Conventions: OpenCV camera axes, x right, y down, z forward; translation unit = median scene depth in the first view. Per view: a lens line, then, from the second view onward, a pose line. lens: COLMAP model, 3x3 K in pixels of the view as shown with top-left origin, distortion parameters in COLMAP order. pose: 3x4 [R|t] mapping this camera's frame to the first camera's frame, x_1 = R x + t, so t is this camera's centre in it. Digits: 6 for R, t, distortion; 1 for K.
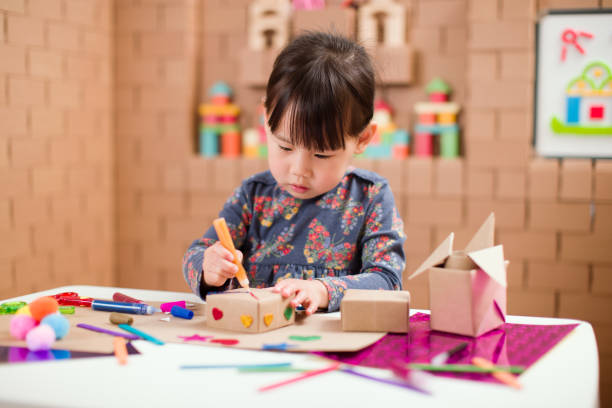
lens RADIAL K [[954.5, 0, 307.8], [0, 954.5, 207.1], [0, 0, 1]] dist [-0.003441, 0.000000]
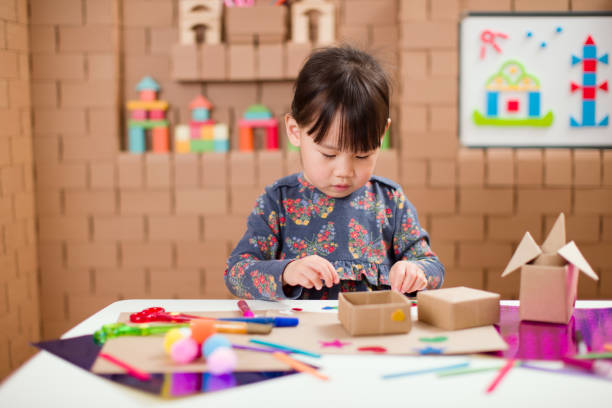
lens RADIAL K [[954.5, 0, 306.2], [0, 954.5, 209.6], [0, 0, 1]] dist [-0.003441, 0.000000]
pose [[0.958505, -0.043579, 0.281726, -0.242441], [0.033448, 0.998613, 0.040673, -0.031533], [-0.283108, -0.029562, 0.958632, 0.001341]]
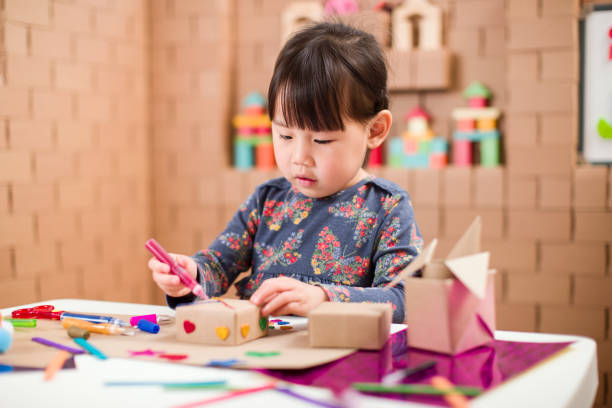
lens RADIAL K [[954.5, 0, 303.1], [0, 954.5, 197.9], [0, 0, 1]] dist [-0.003441, 0.000000]
pose [[0.992952, -0.010679, -0.118036, 0.079016], [0.006813, 0.999428, -0.033112, 0.009776], [0.118322, 0.032074, 0.992457, 0.049274]]
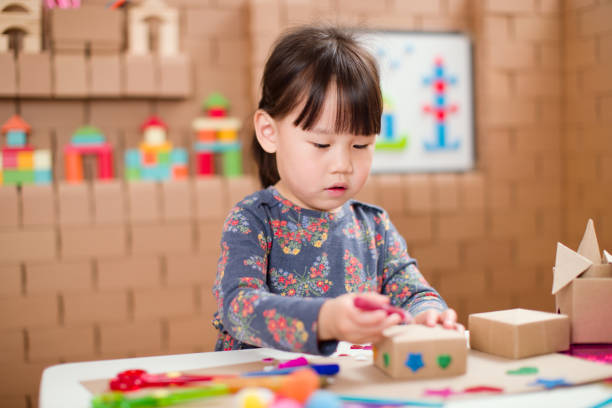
lens RADIAL K [[954.5, 0, 307.2], [0, 954.5, 201.8], [0, 0, 1]] dist [-0.003441, 0.000000]
pose [[0.779634, -0.046350, 0.624517, -0.393297], [0.067064, 0.997702, -0.009674, -0.014209], [-0.622634, 0.049425, 0.780951, 0.232790]]
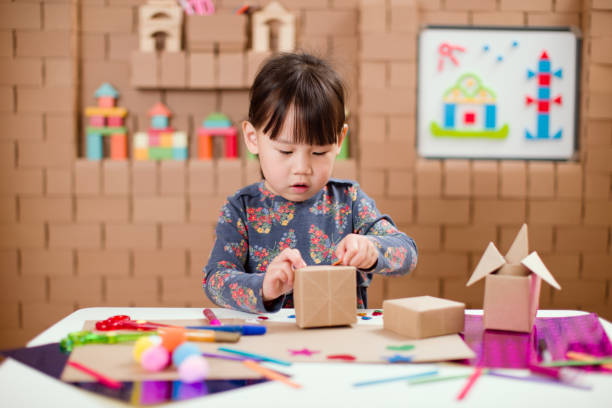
lens RADIAL K [[954.5, 0, 307.9], [0, 954.5, 209.1], [0, 0, 1]] dist [-0.003441, 0.000000]
pose [[0.940723, -0.031836, 0.337679, -0.257409], [0.022317, 0.999238, 0.032036, -0.031686], [-0.338442, -0.022602, 0.940716, 0.003221]]
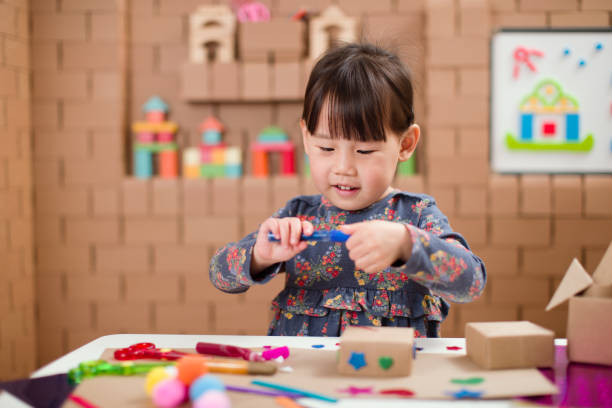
lens RADIAL K [[954.5, 0, 305.4], [0, 954.5, 205.5], [0, 0, 1]] dist [-0.003441, 0.000000]
pose [[0.966279, -0.025083, 0.256273, -0.211679], [0.027901, 0.999584, -0.007366, -0.016606], [-0.255982, 0.014268, 0.966576, 0.078188]]
